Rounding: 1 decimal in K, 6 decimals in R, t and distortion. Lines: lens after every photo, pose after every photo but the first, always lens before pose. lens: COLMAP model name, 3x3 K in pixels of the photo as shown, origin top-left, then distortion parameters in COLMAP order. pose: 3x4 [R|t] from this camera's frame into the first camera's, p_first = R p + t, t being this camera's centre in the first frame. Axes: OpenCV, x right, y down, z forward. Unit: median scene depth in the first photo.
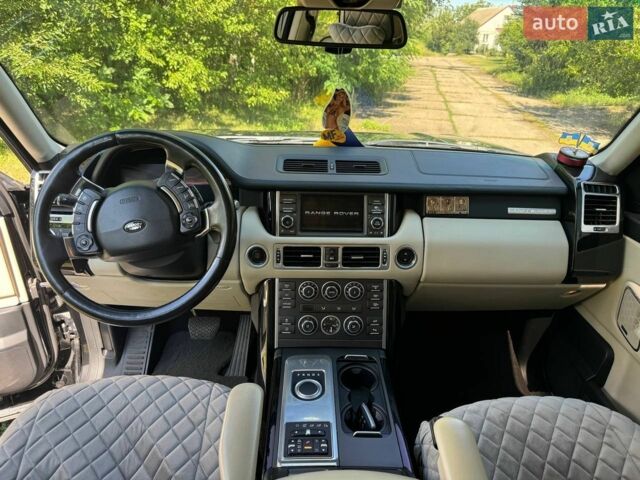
lens RADIAL K [[467.3, 0, 315.4], [0, 467.3, 240.1], [0, 0, 1]] dist [0.107472, -0.160406]
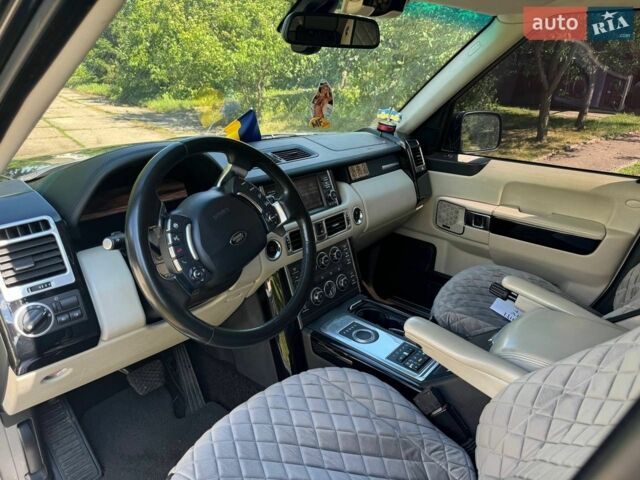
lens RADIAL K [[467.3, 0, 315.4], [0, 467.3, 240.1], [0, 0, 1]] dist [0.107472, -0.160406]
pose [[0.667446, -0.282239, 0.689099, -0.747729], [0.296942, 0.949509, 0.101285, -0.059816], [-0.682892, 0.137020, 0.717554, 0.180942]]
